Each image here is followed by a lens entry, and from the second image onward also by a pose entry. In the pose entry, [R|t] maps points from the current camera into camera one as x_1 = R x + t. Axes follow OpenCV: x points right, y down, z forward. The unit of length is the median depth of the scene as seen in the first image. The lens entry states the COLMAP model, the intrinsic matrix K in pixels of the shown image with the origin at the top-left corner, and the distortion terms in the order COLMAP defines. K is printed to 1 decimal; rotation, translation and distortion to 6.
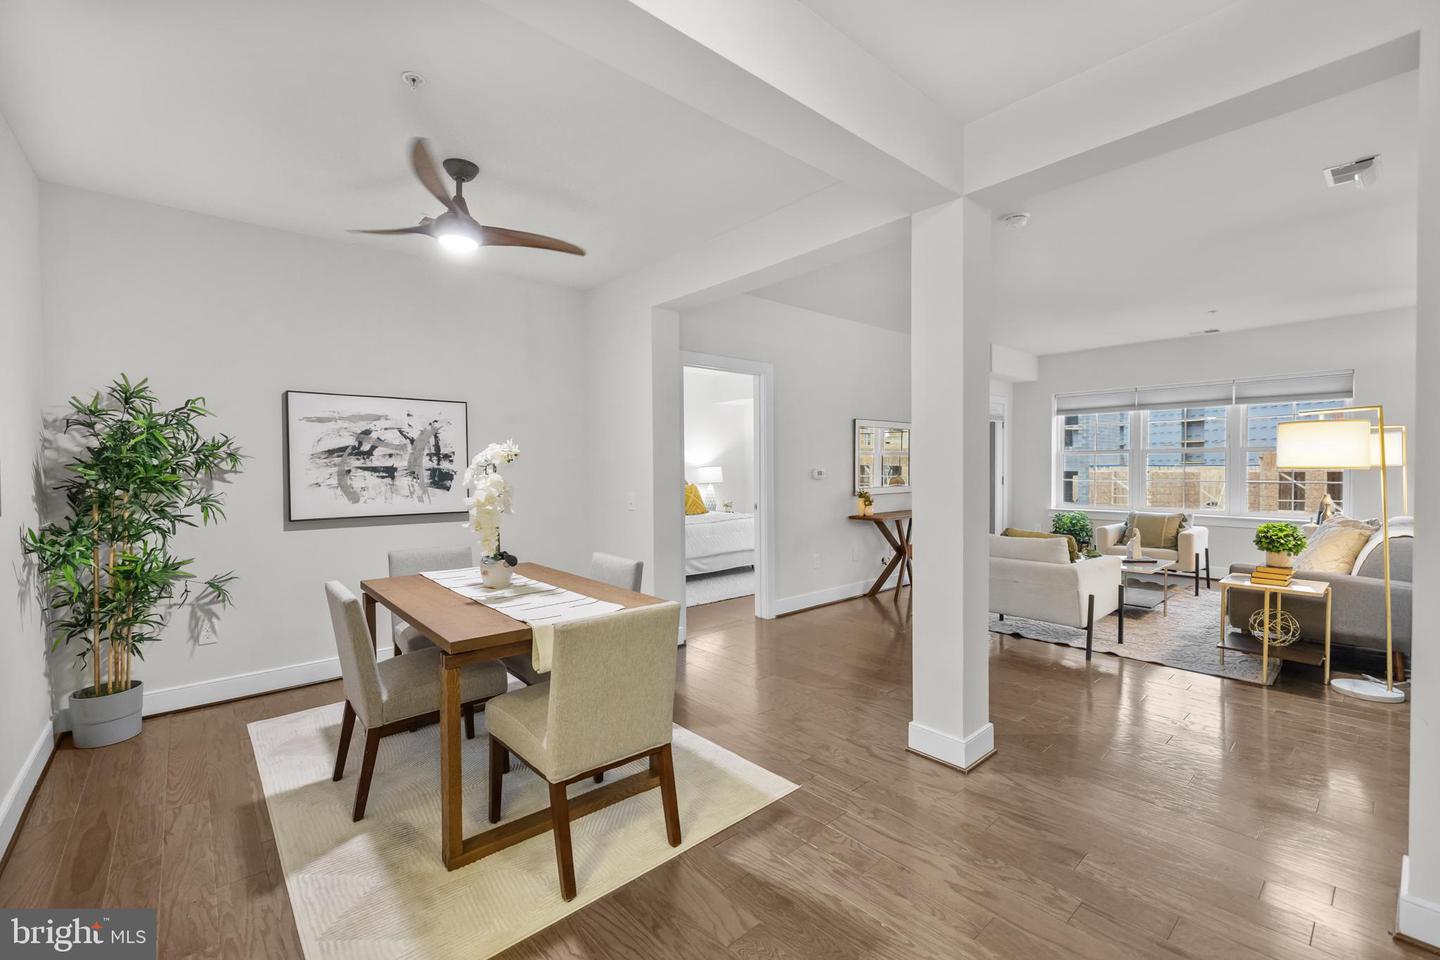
lens RADIAL K [[613.6, 0, 709.9], [0, 613.6, 477.5], [0, 0, 1]] dist [0.000133, 0.000728]
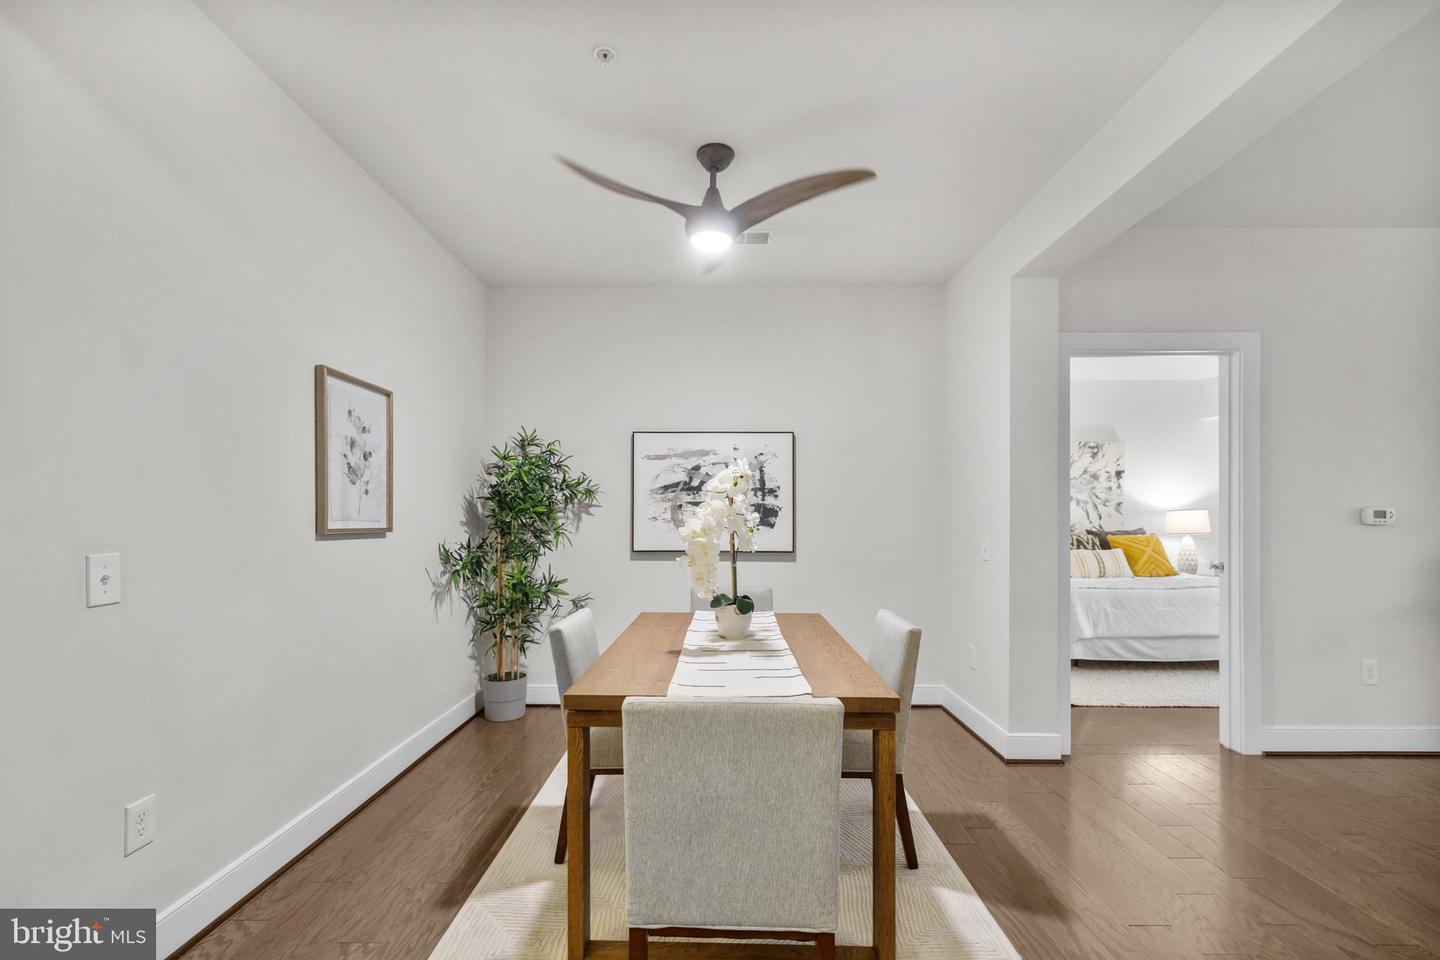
lens RADIAL K [[613.6, 0, 717.9], [0, 613.6, 518.1], [0, 0, 1]] dist [0.000133, 0.000728]
pose [[0.749510, 0.007059, -0.661955, 0.141478], [-0.018949, 0.999762, -0.010794, 0.019820], [0.661721, 0.020634, 0.749466, 0.268957]]
